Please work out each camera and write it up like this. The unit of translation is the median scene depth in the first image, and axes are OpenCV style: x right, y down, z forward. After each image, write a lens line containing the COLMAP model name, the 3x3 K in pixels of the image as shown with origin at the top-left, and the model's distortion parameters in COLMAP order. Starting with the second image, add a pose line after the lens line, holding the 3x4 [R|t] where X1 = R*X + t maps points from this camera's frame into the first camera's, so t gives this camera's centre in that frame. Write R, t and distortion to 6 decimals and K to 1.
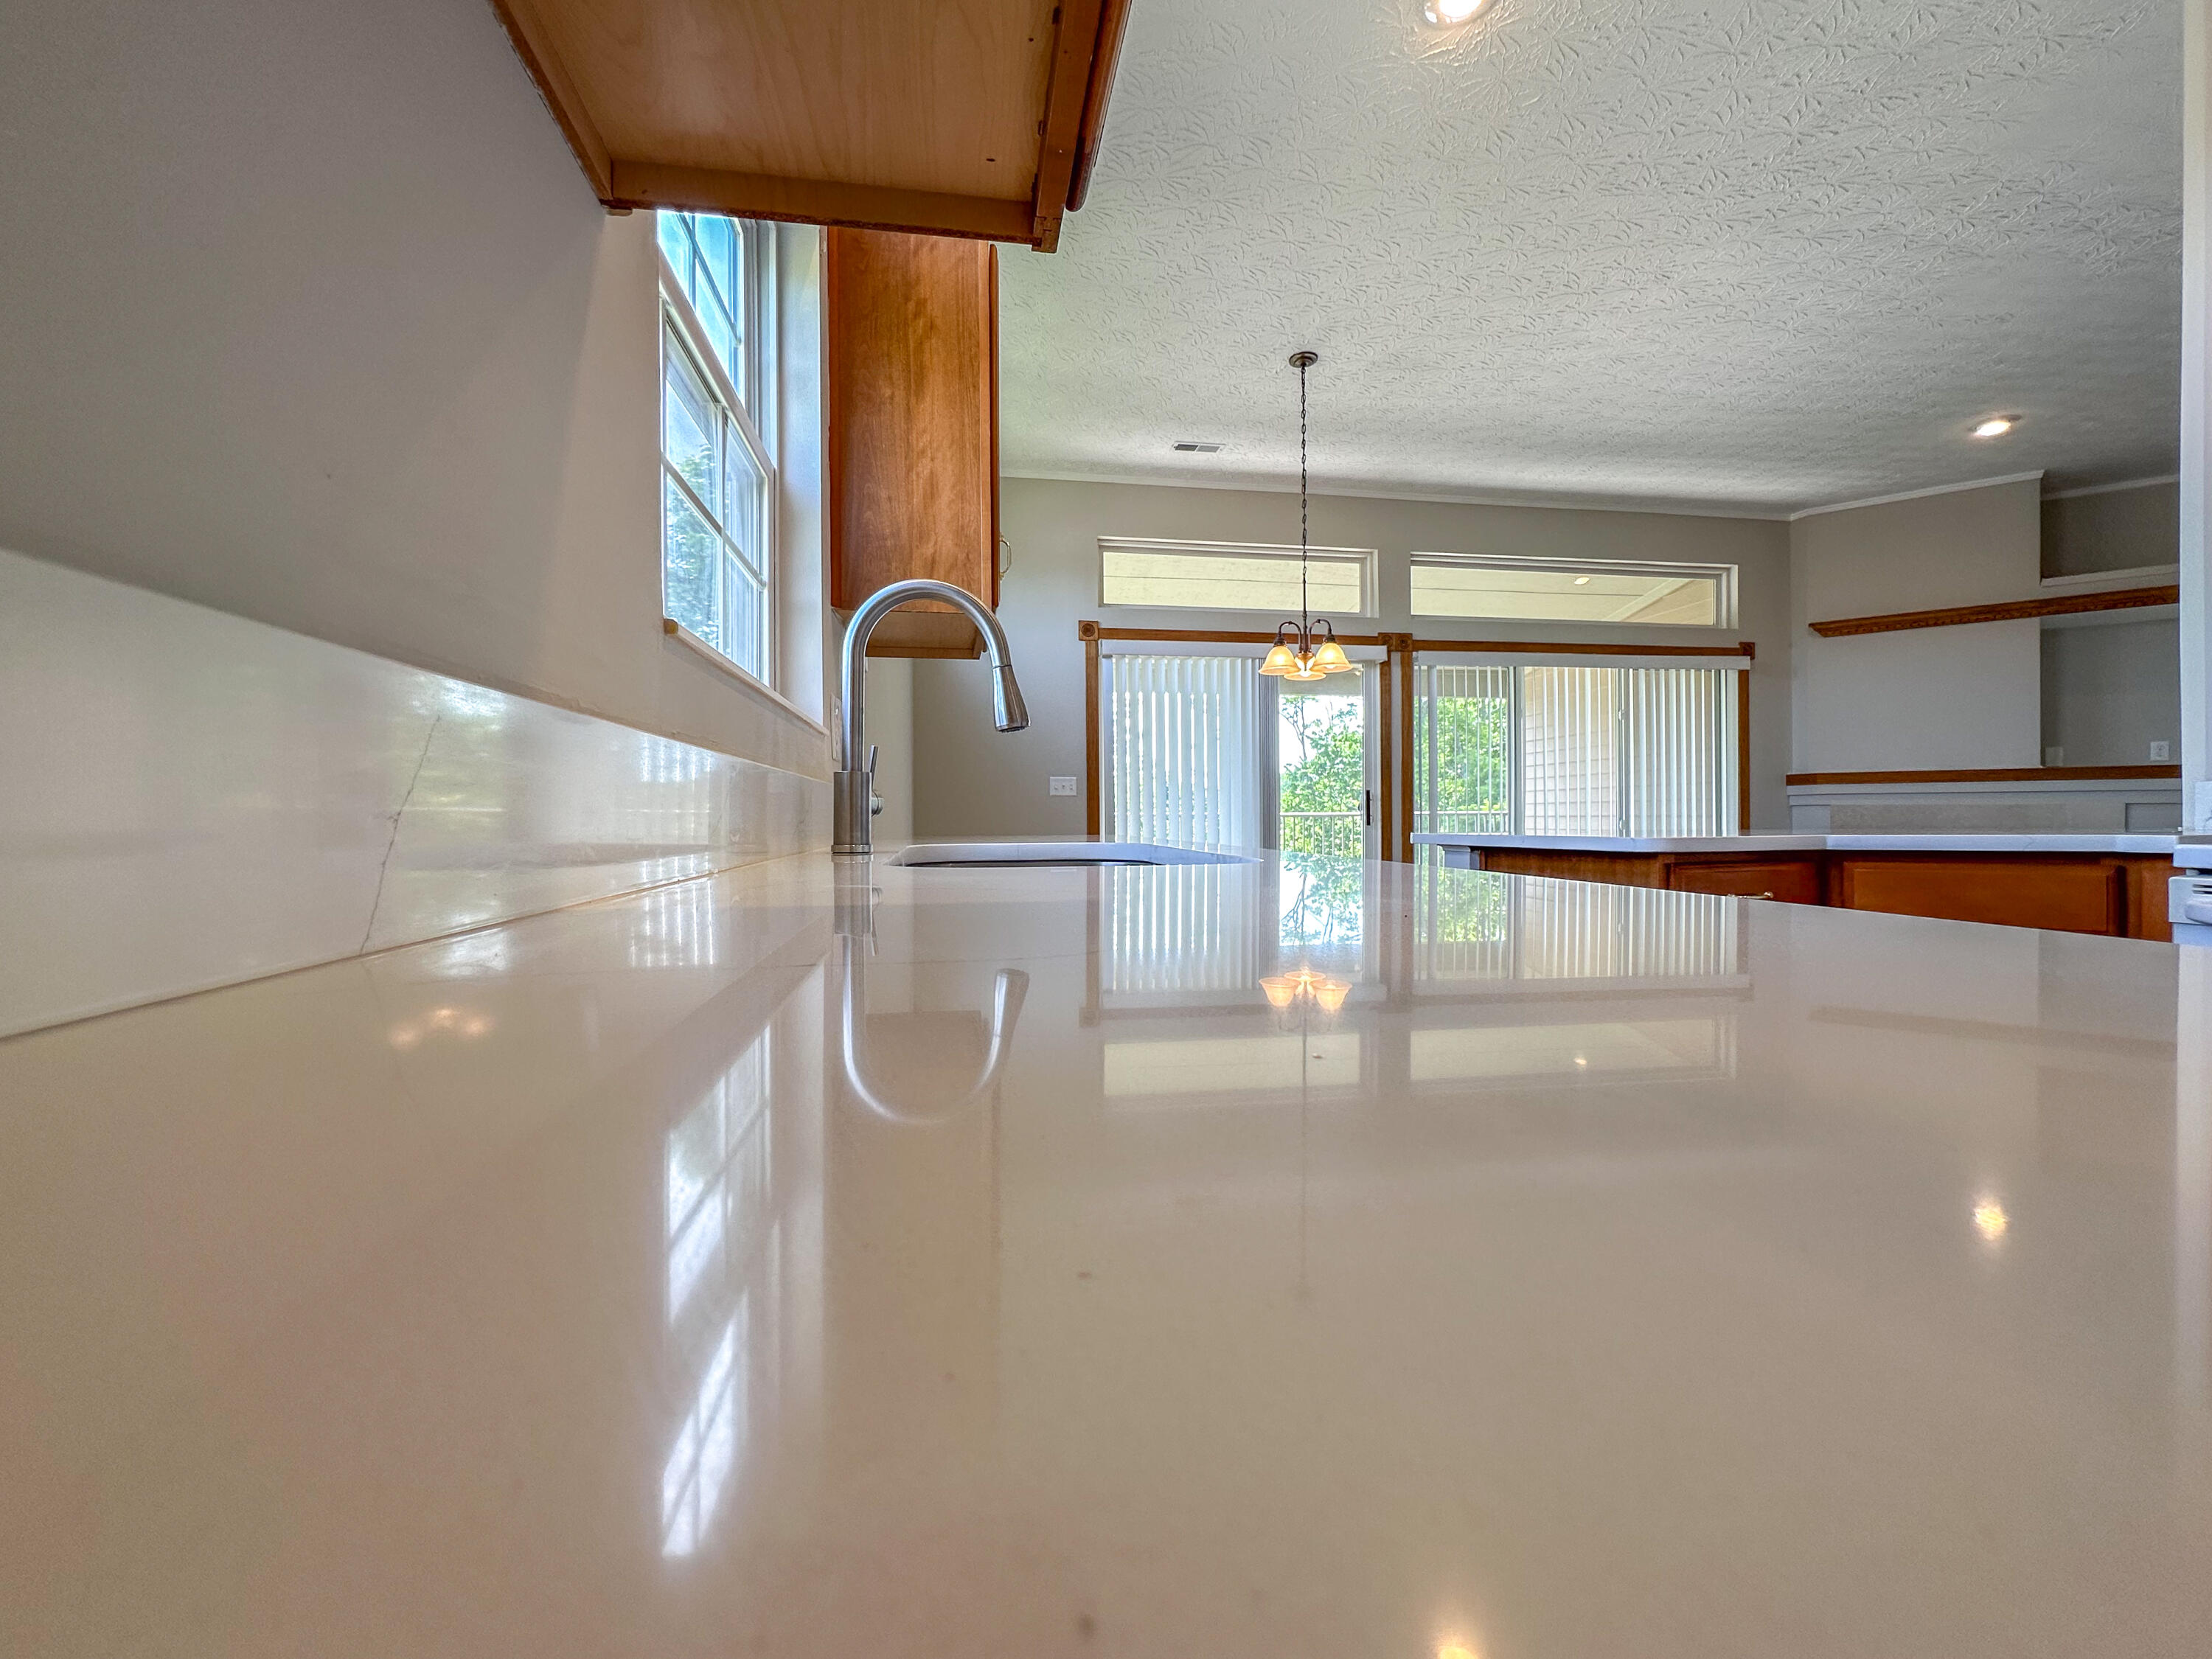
lens RADIAL K [[914.1, 0, 1106.0], [0, 914.1, 829.5], [0, 0, 1]] dist [-0.001563, -0.000032]
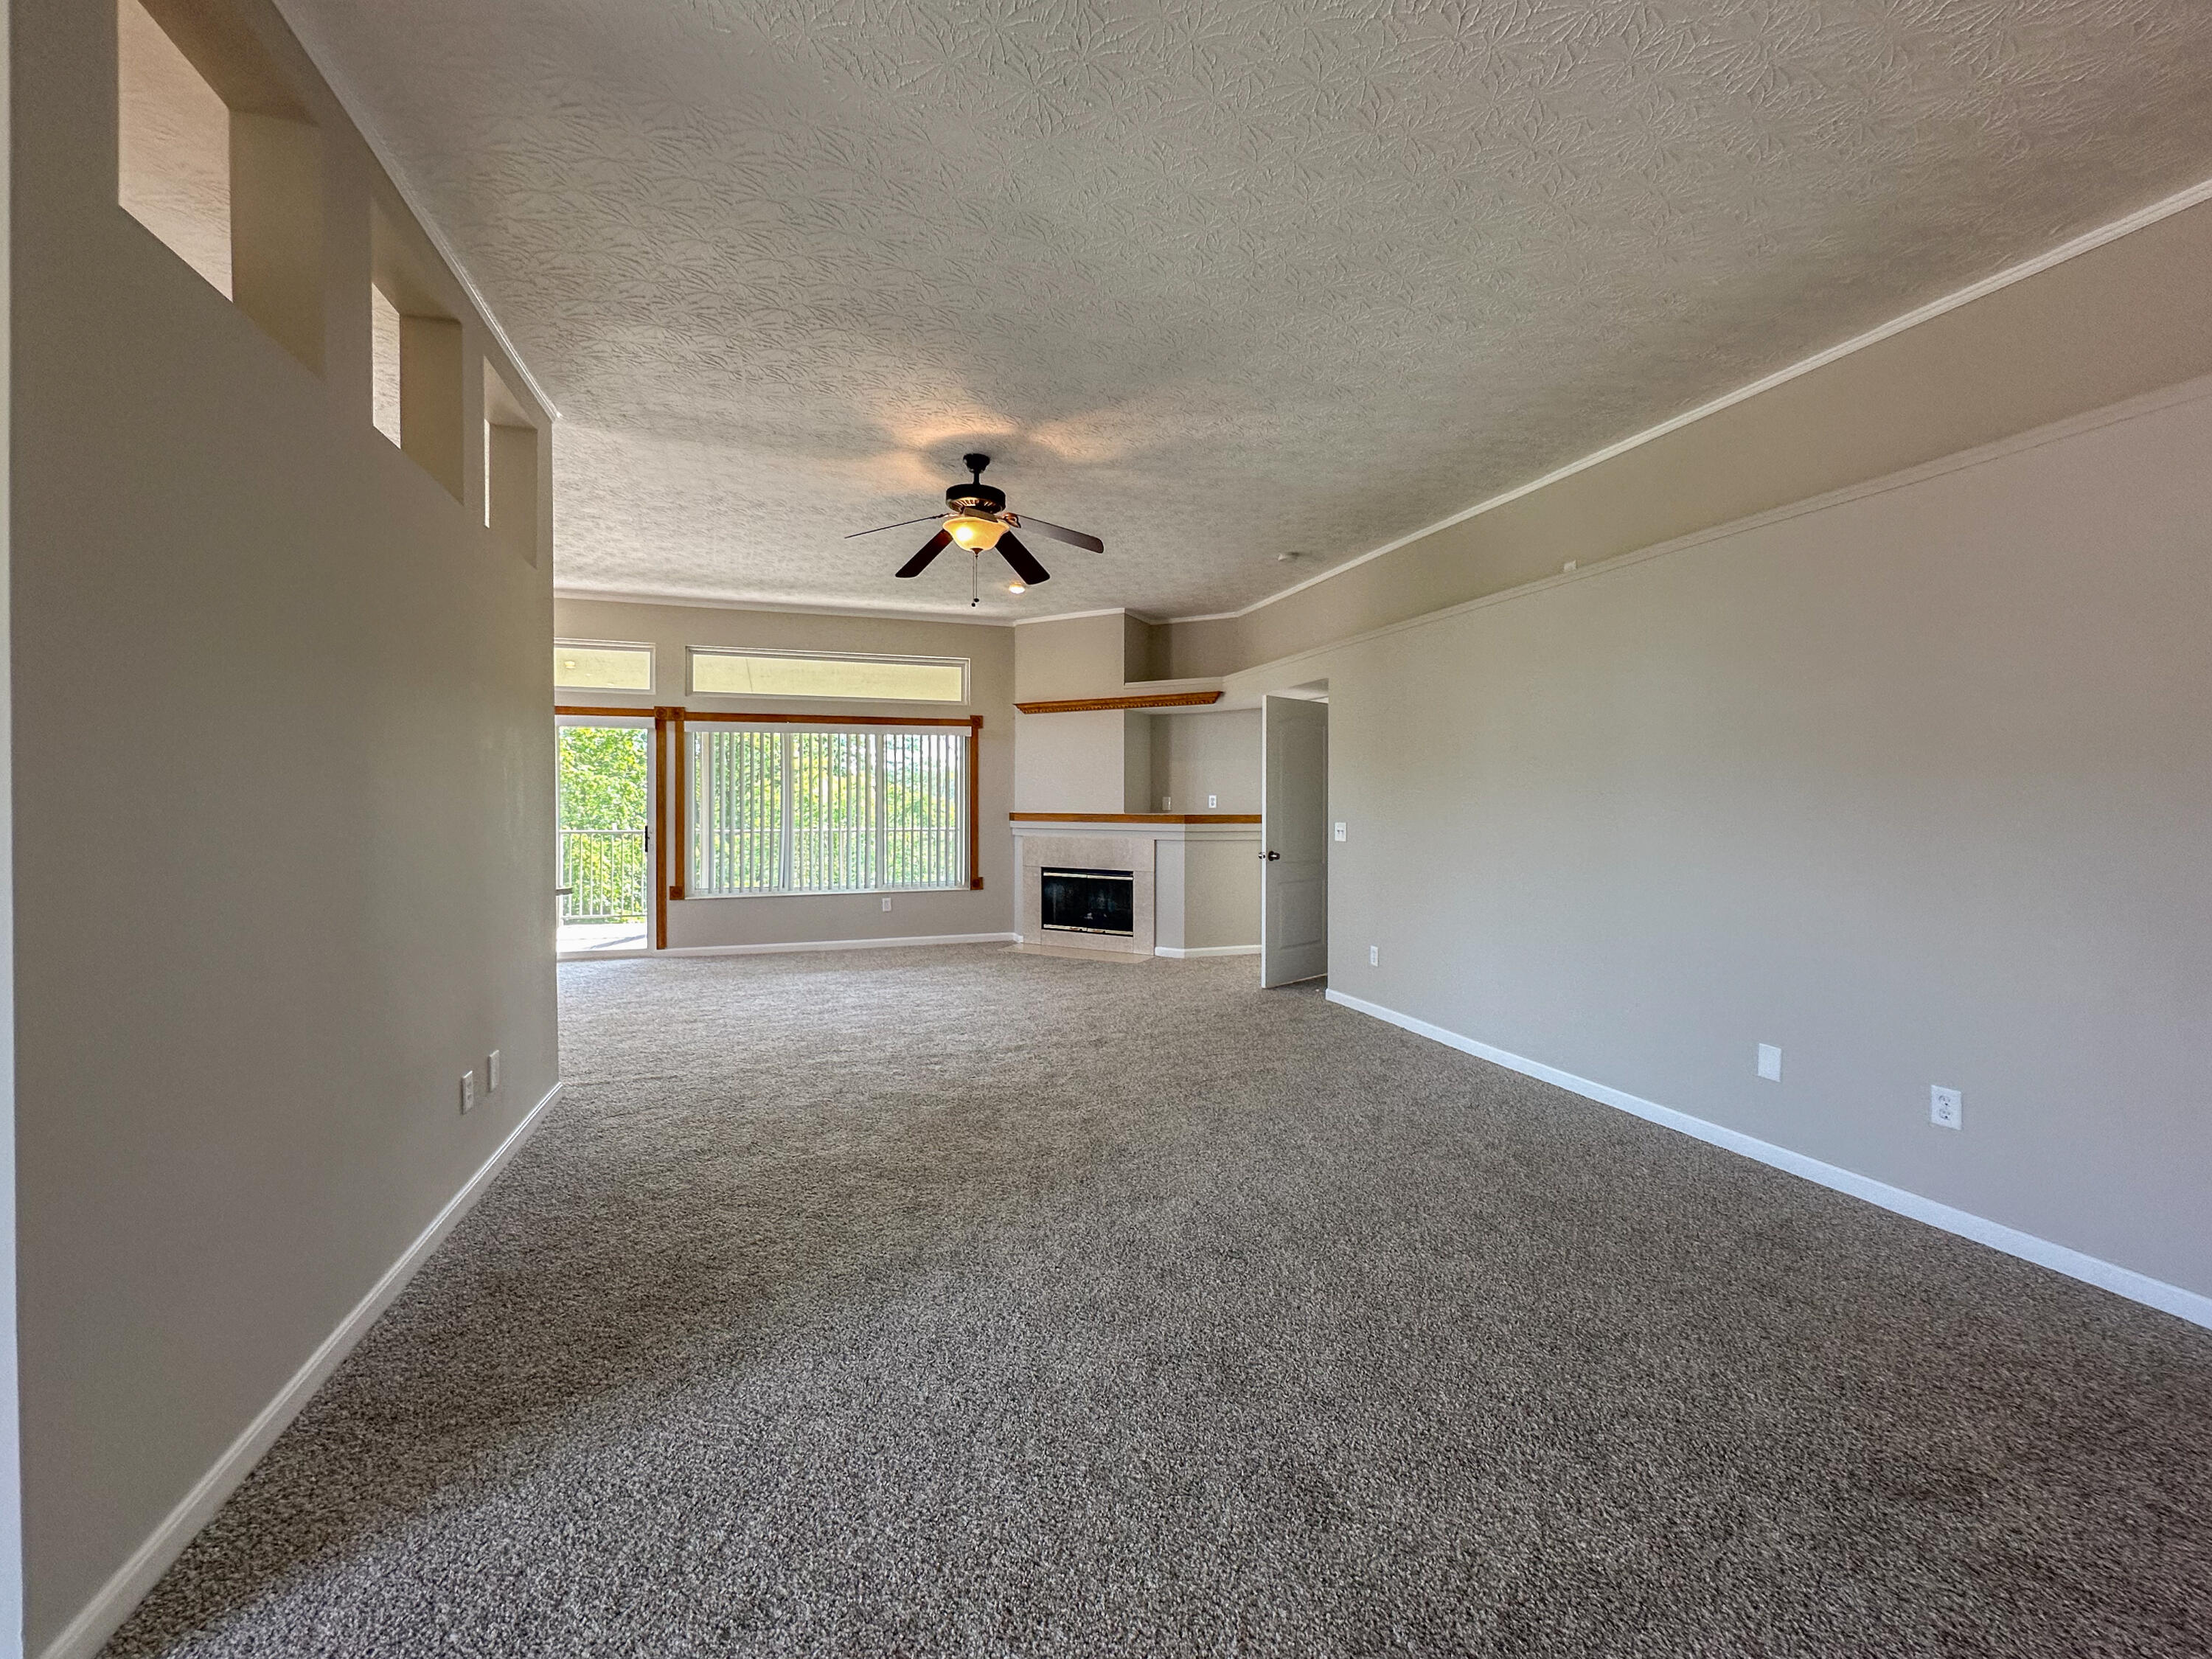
lens RADIAL K [[907.5, 0, 1115.4], [0, 907.5, 802.1], [0, 0, 1]] dist [-0.001001, -0.000006]
pose [[0.987516, 0.007516, 0.157336, 0.773645], [-0.005054, 0.999859, -0.016041, -0.061844], [-0.157435, 0.015046, 0.987415, -0.407854]]
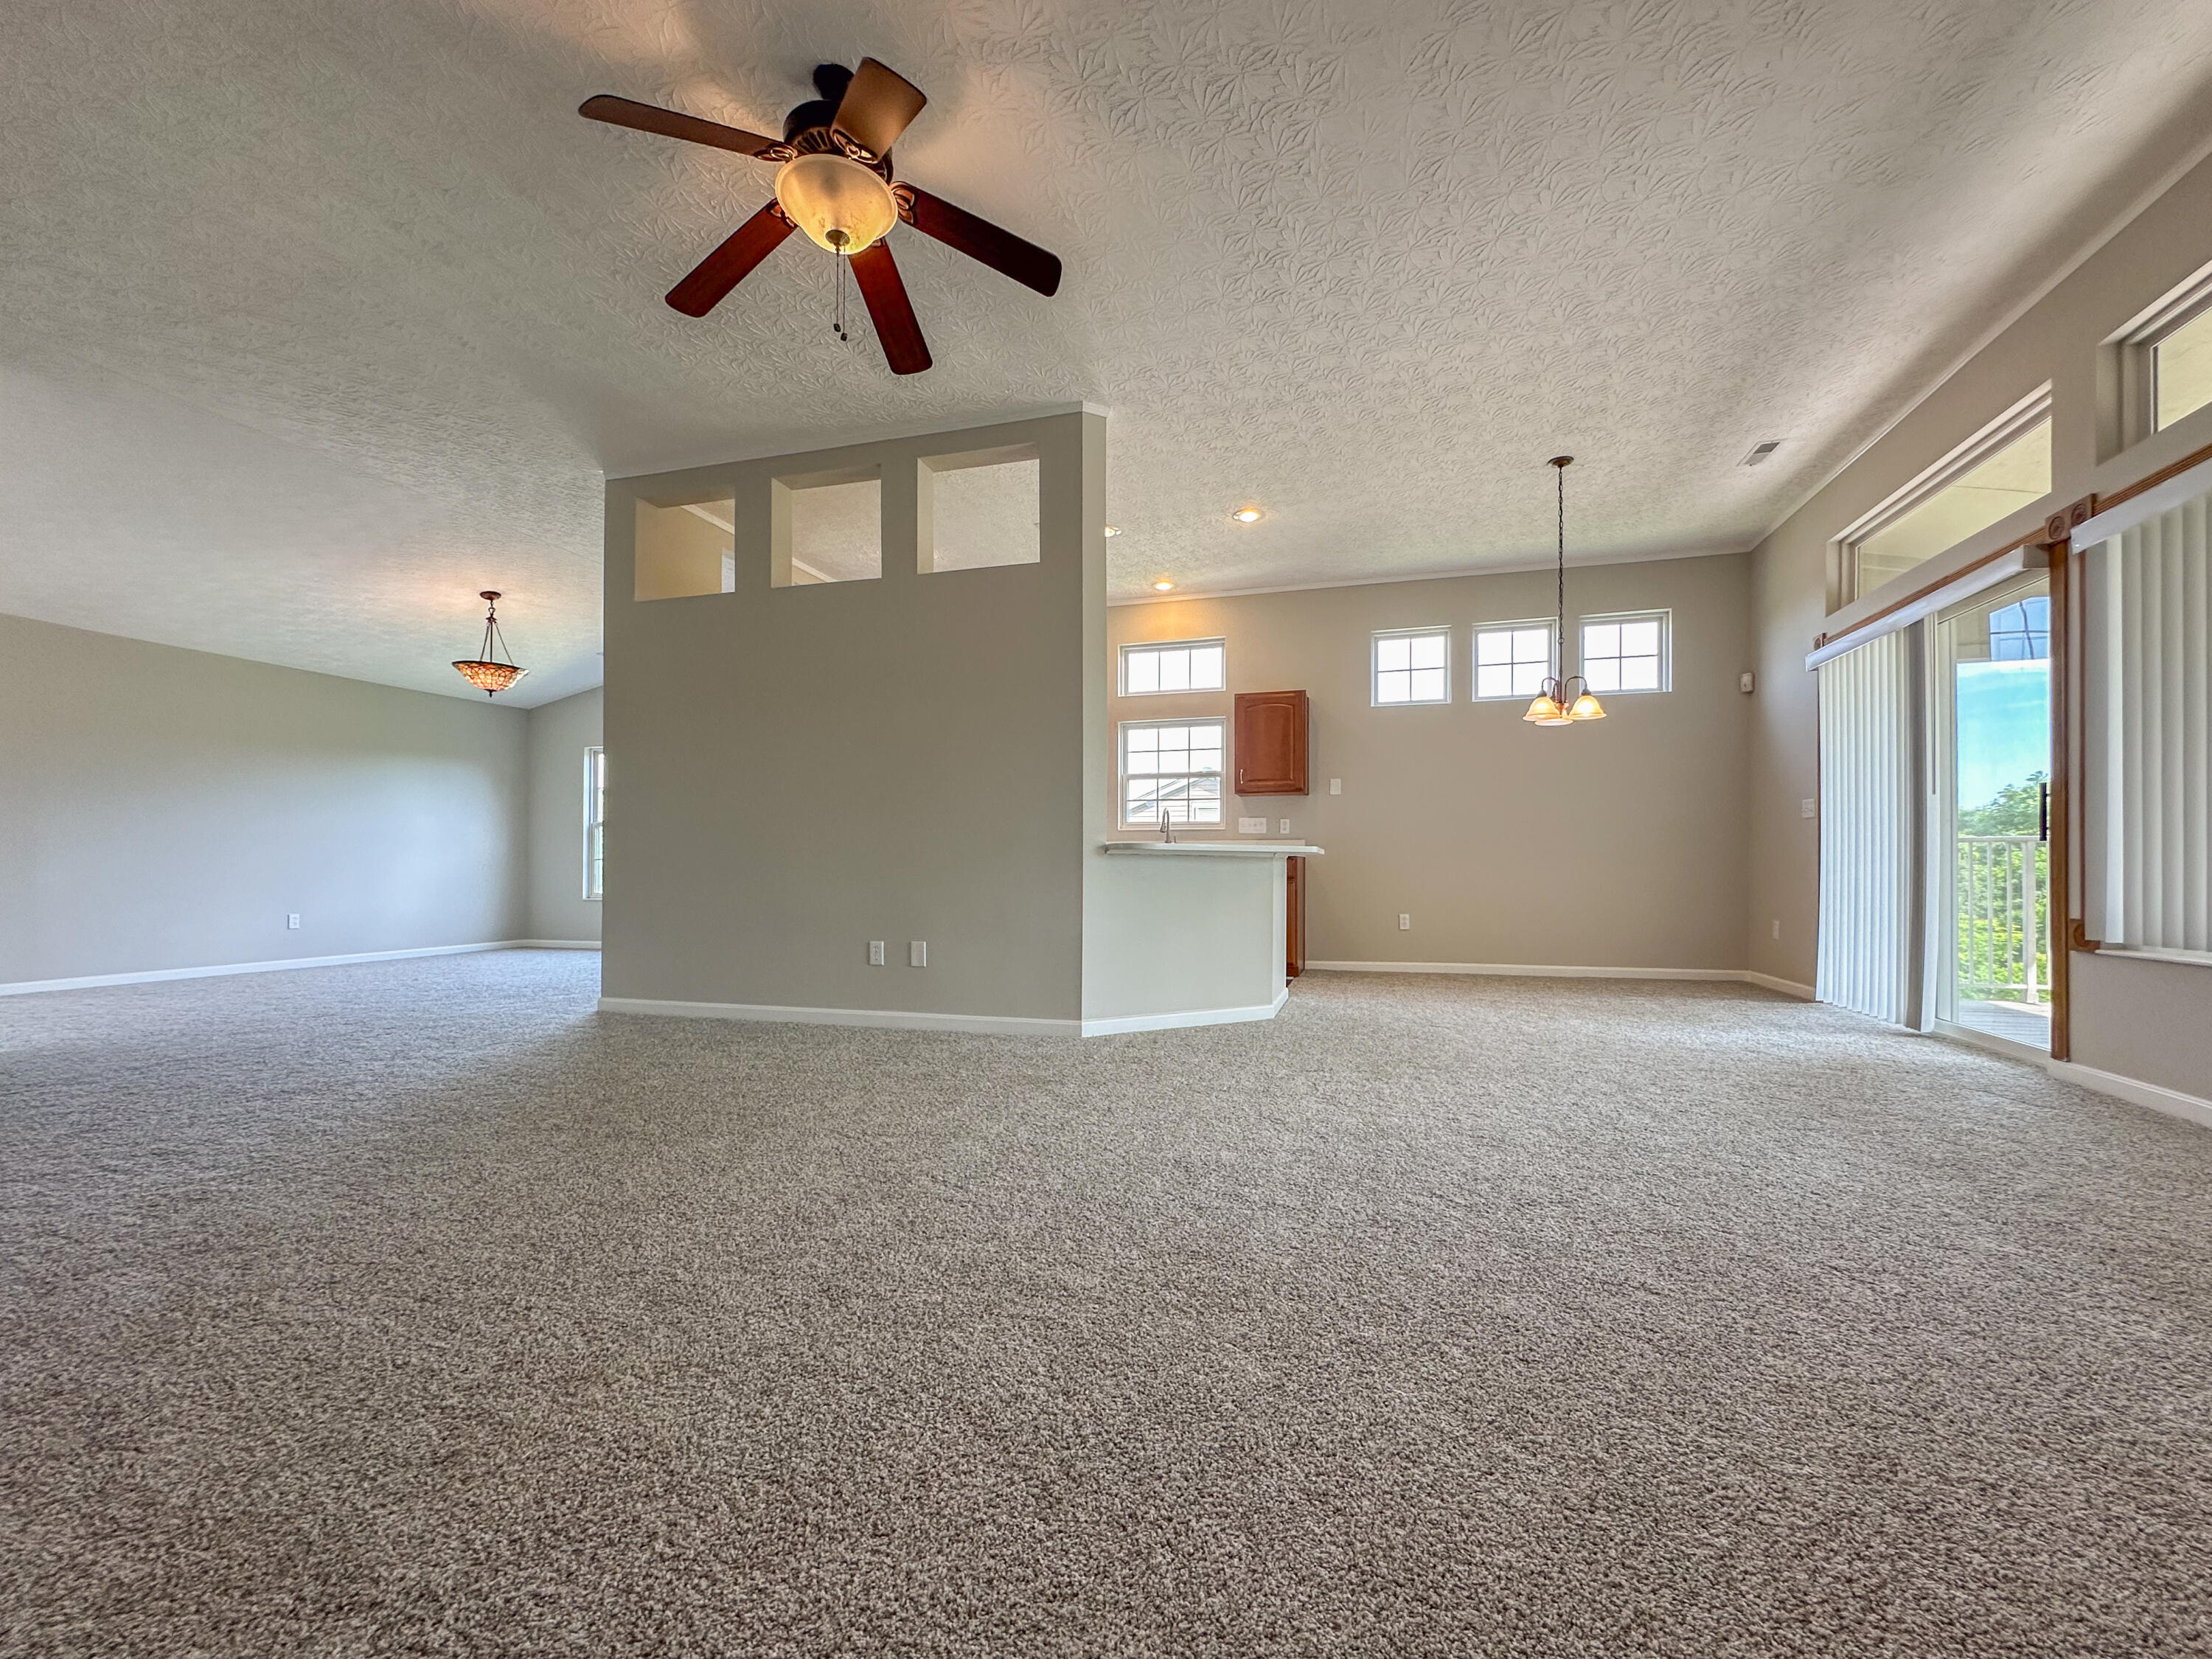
lens RADIAL K [[907.5, 0, 1116.9], [0, 907.5, 864.0], [0, 0, 1]] dist [-0.000629, -0.000086]
pose [[-0.439243, 0.002281, -0.898366, 1.132384], [-0.012224, 0.999889, 0.008516, 0.012096], [0.898285, 0.014722, -0.439166, 0.740494]]
